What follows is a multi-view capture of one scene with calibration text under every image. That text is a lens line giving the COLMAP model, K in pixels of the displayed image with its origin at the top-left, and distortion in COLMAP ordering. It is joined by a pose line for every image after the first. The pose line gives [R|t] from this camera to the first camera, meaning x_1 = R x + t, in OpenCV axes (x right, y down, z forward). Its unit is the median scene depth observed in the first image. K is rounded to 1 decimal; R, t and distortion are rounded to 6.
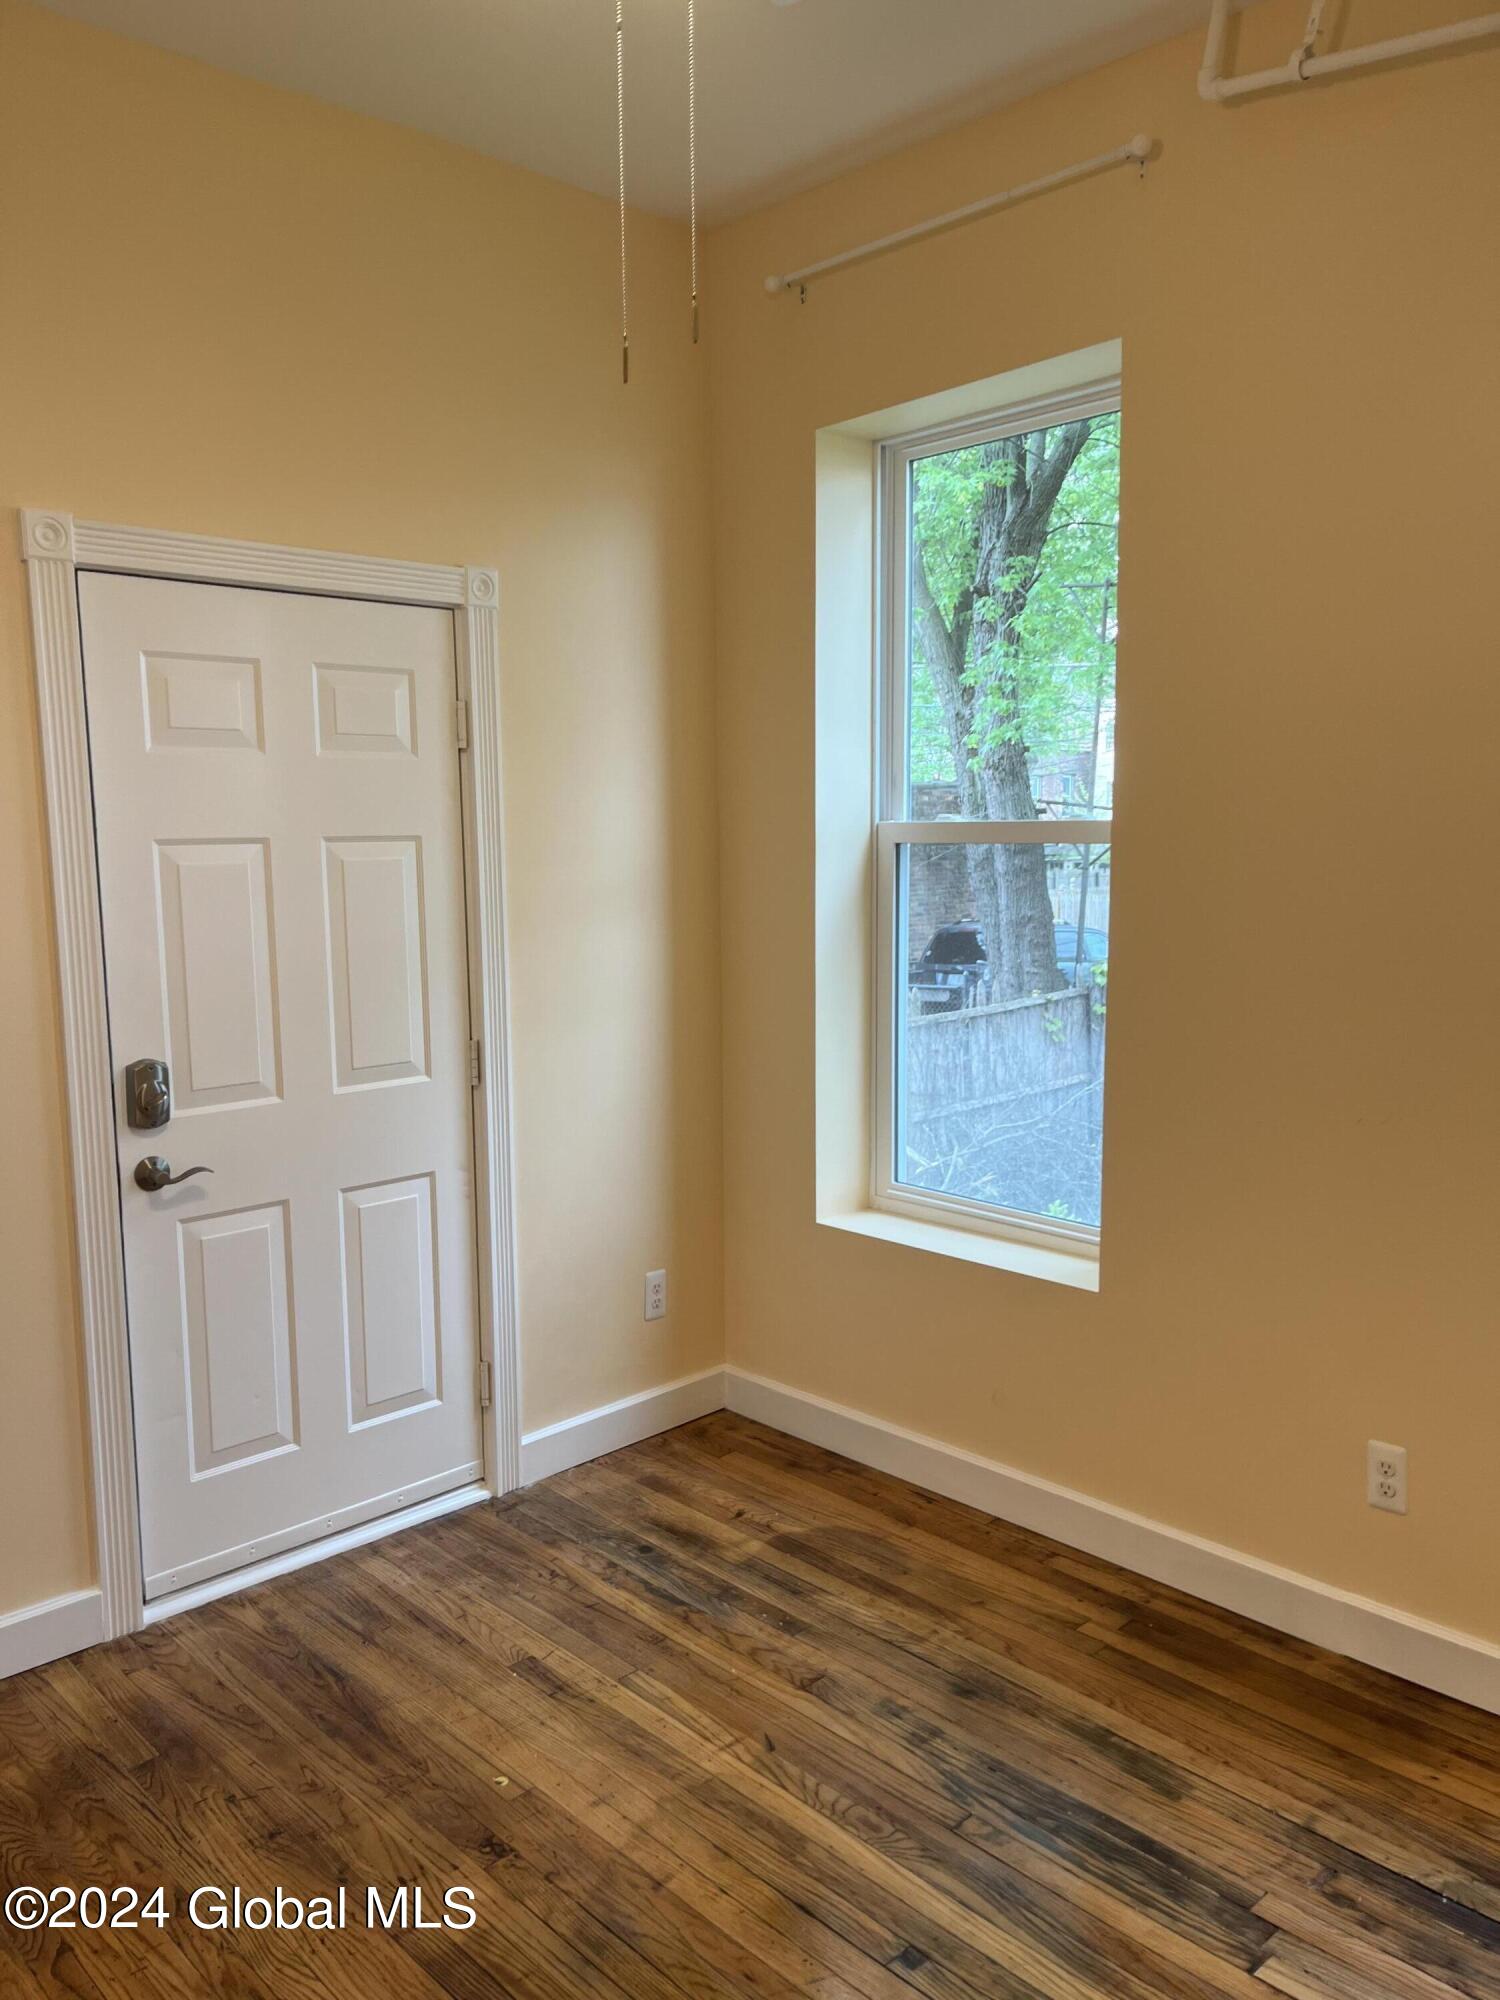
lens RADIAL K [[1519.6, 0, 744.7], [0, 1519.6, 994.2], [0, 0, 1]] dist [-0.001944, -0.045205]
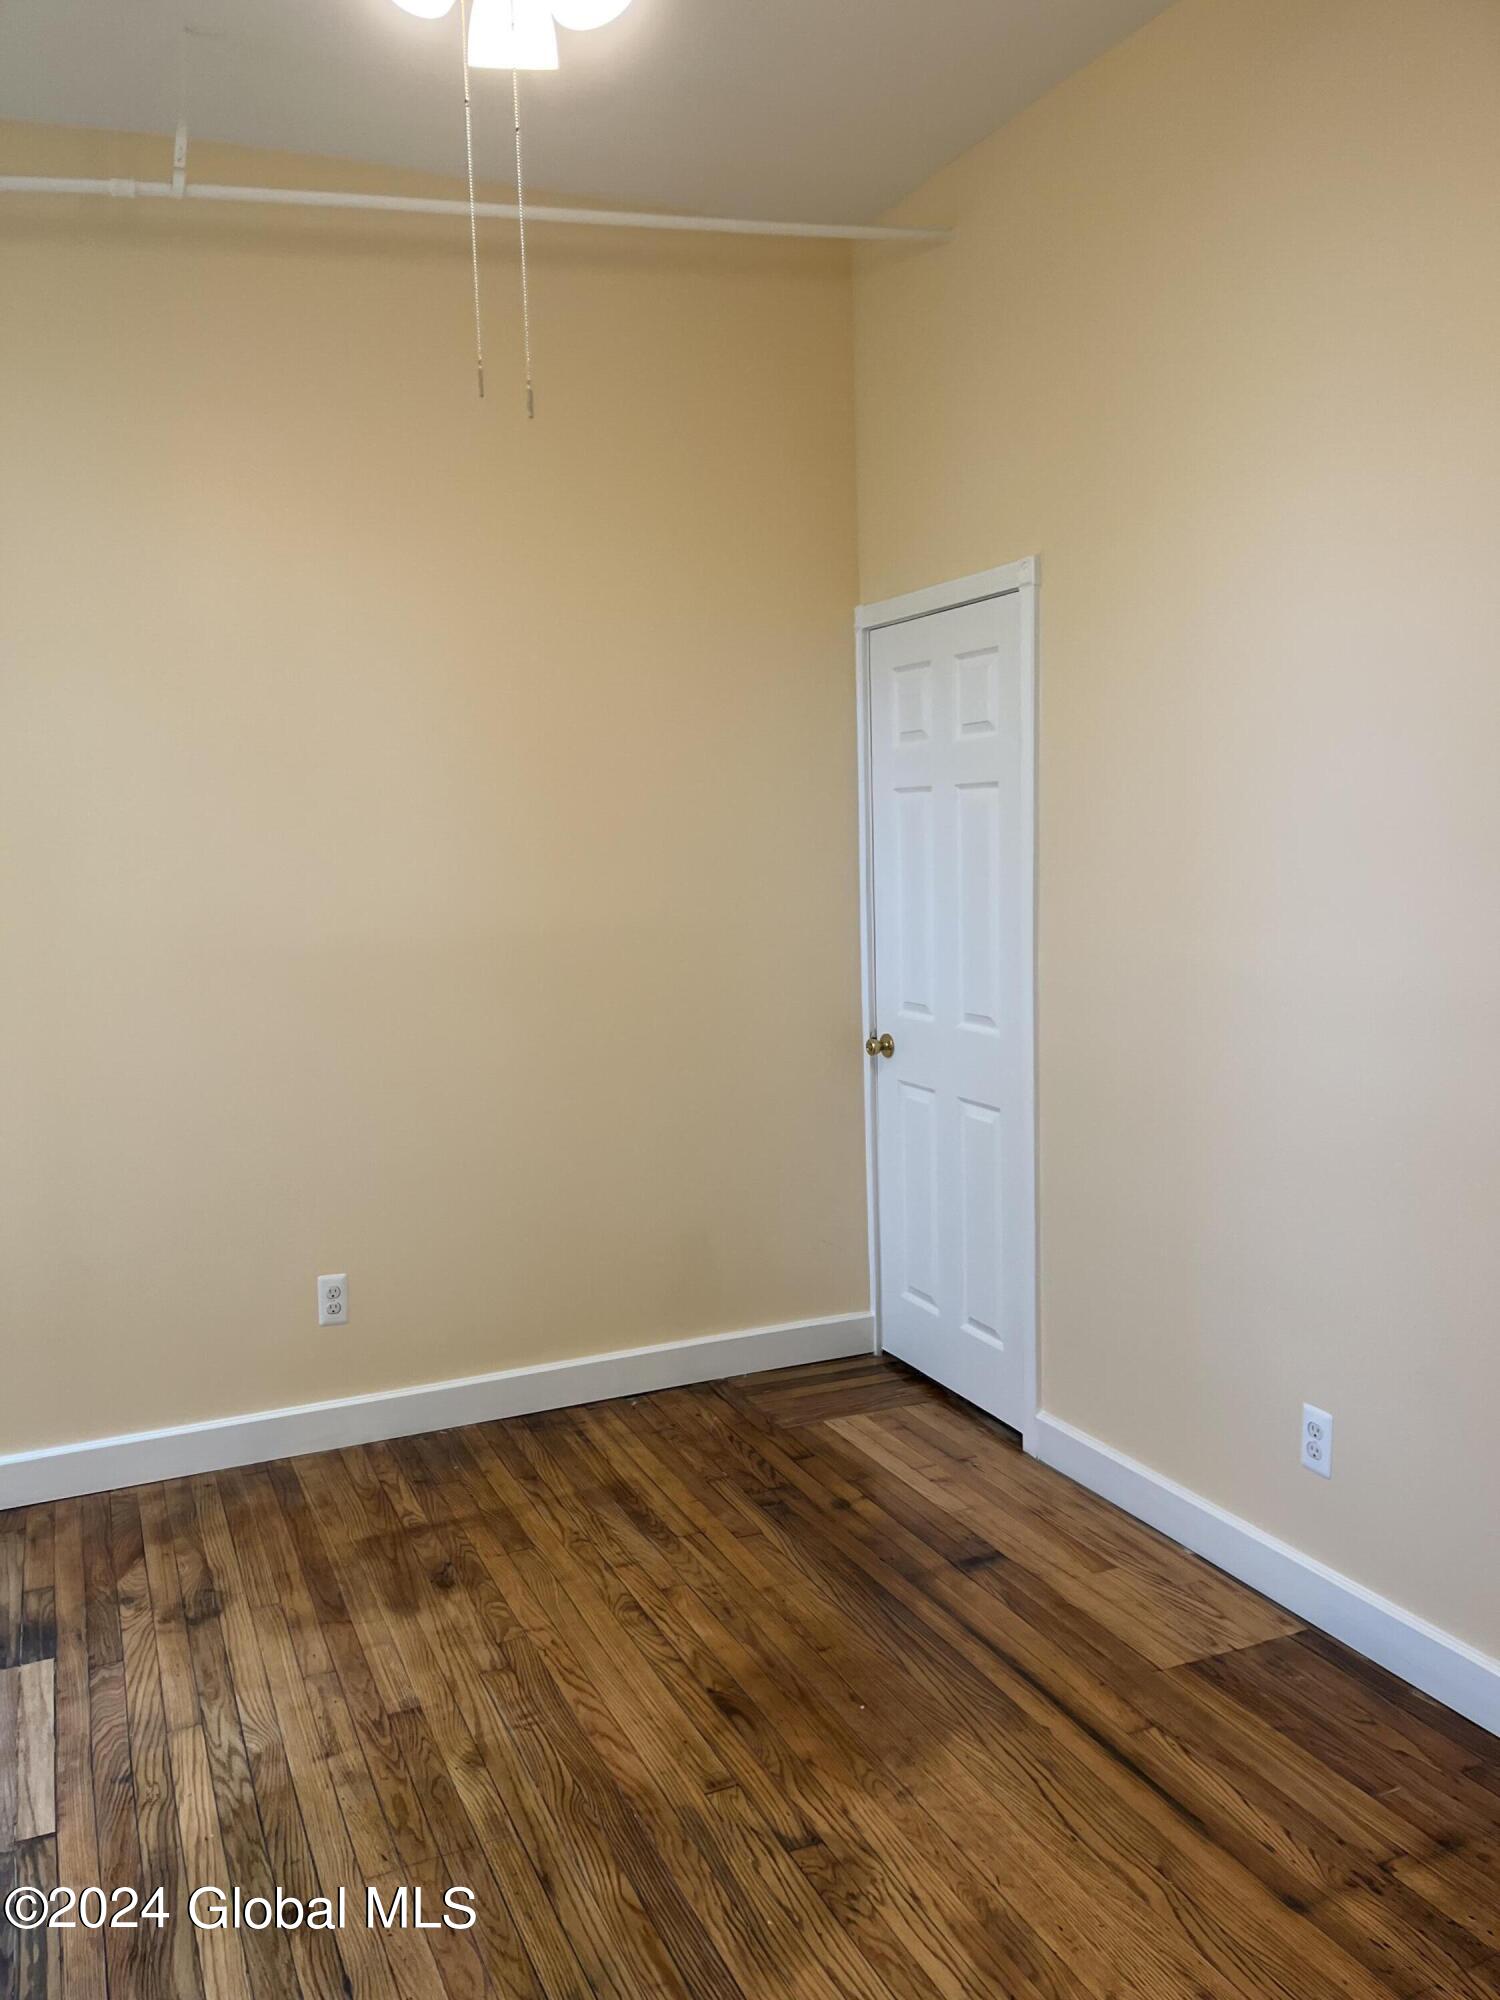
lens RADIAL K [[1519.6, 0, 732.8], [0, 1519.6, 1000.0], [0, 0, 1]] dist [-0.001944, -0.045205]
pose [[-0.946098, -0.012266, 0.323648, -0.401754], [0.066182, 0.970876, 0.230262, -0.139371], [-0.317047, 0.239270, -0.917732, 1.398677]]
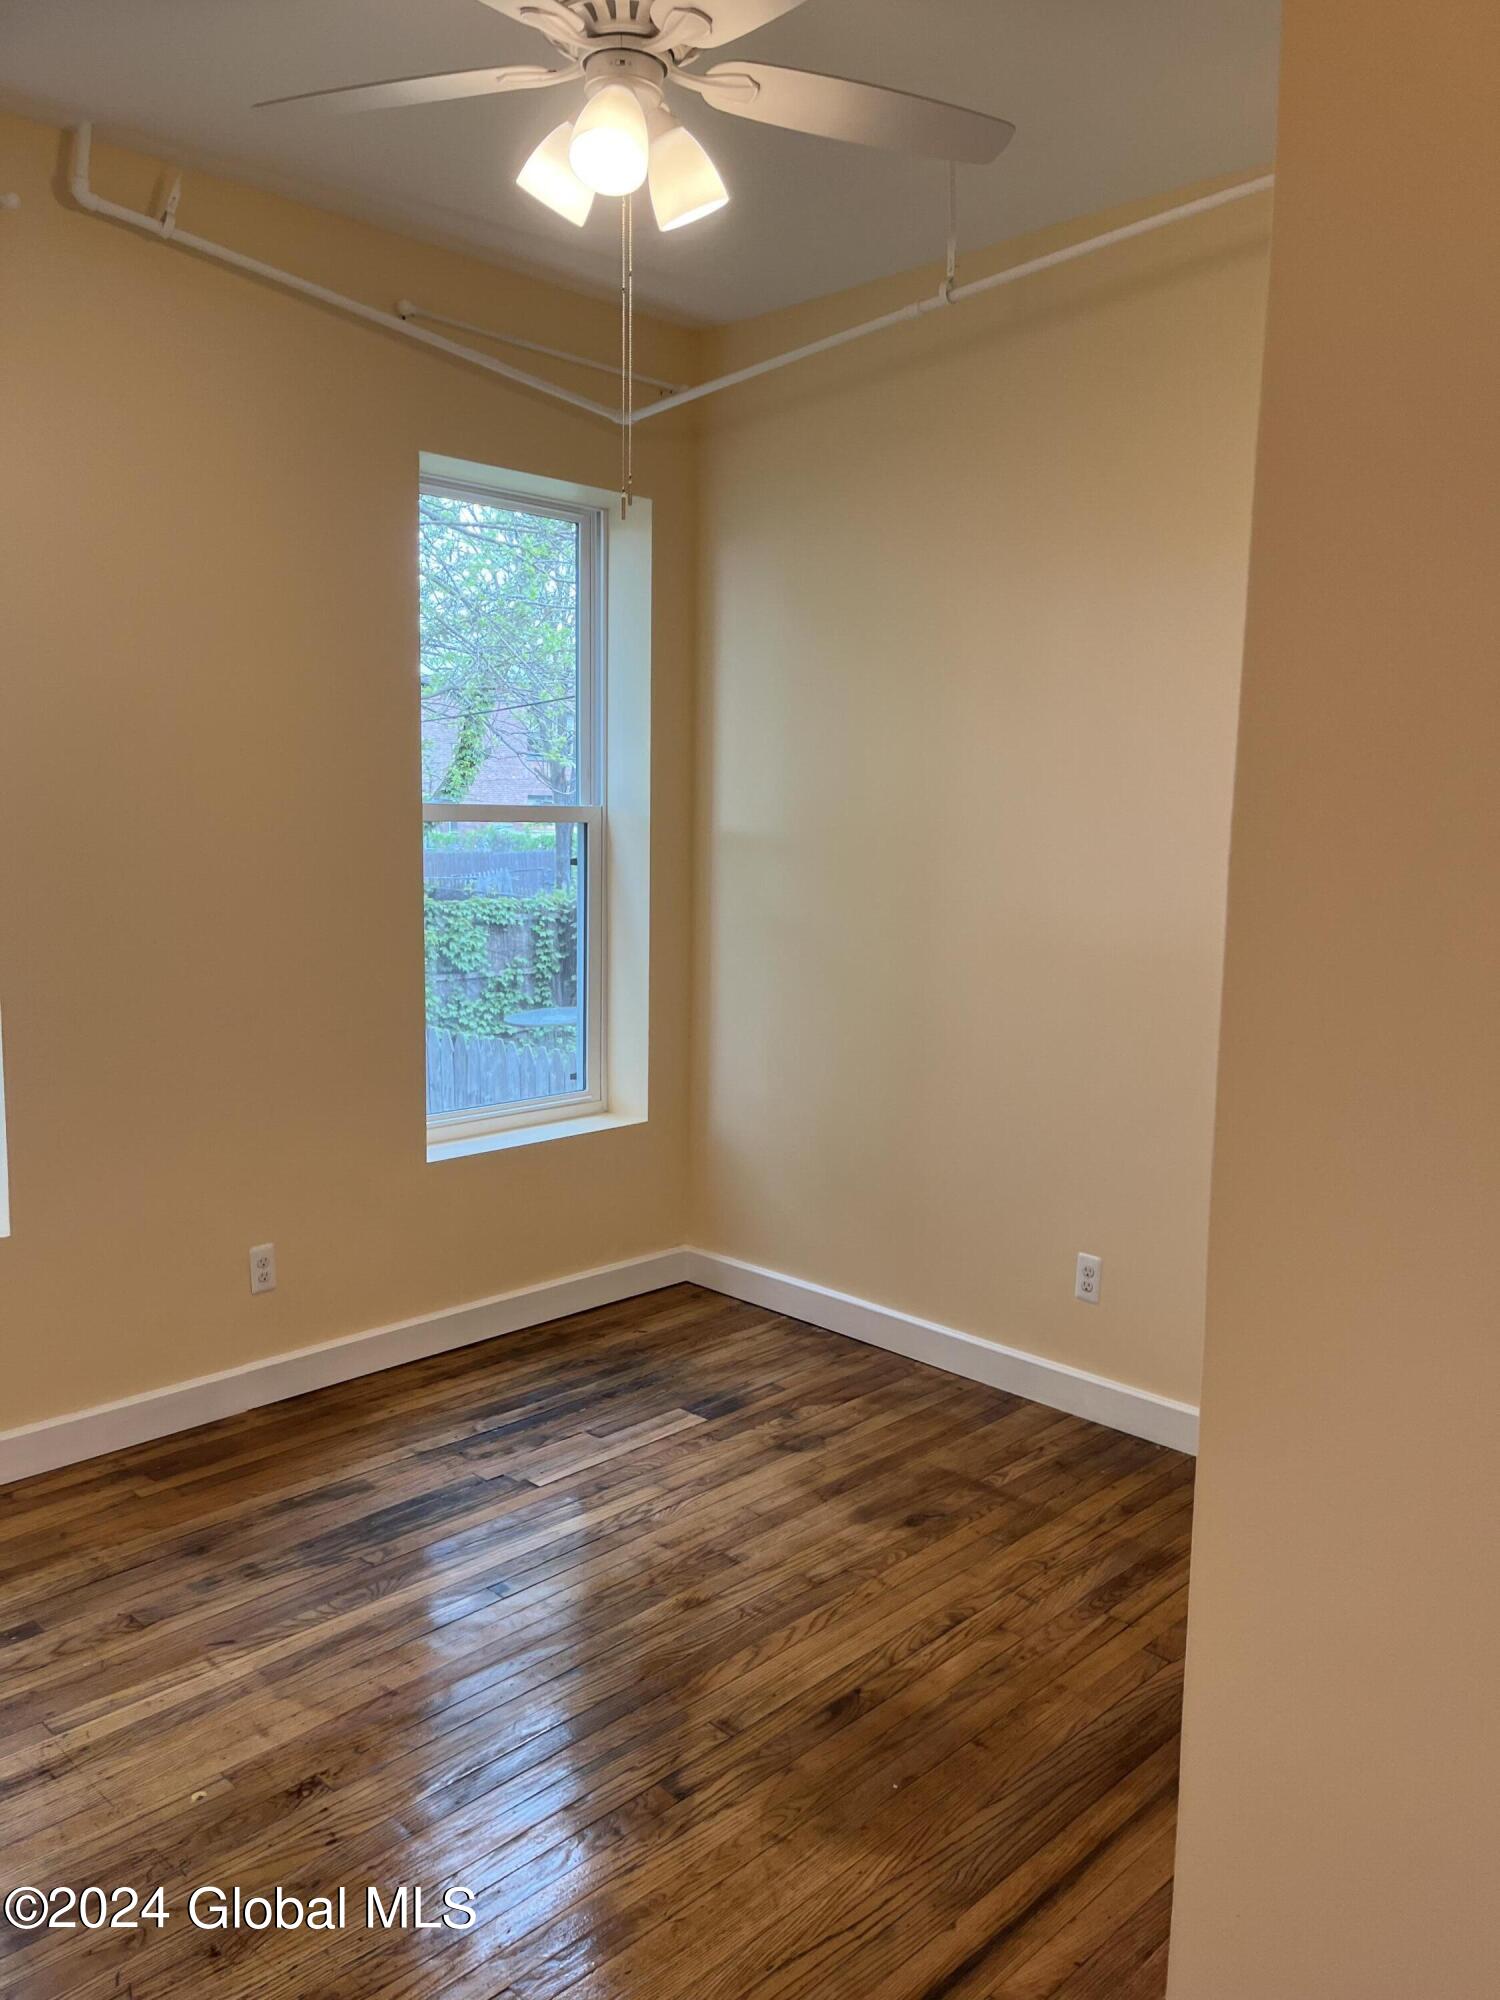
lens RADIAL K [[1519.6, 0, 741.8], [0, 1519.6, 1001.2], [0, 0, 1]] dist [-0.001944, -0.045205]
pose [[-0.035231, -0.136167, 0.990059, -1.064476], [0.106049, 0.984571, 0.139186, -0.086573], [-0.993737, 0.109899, -0.020247, 0.607721]]
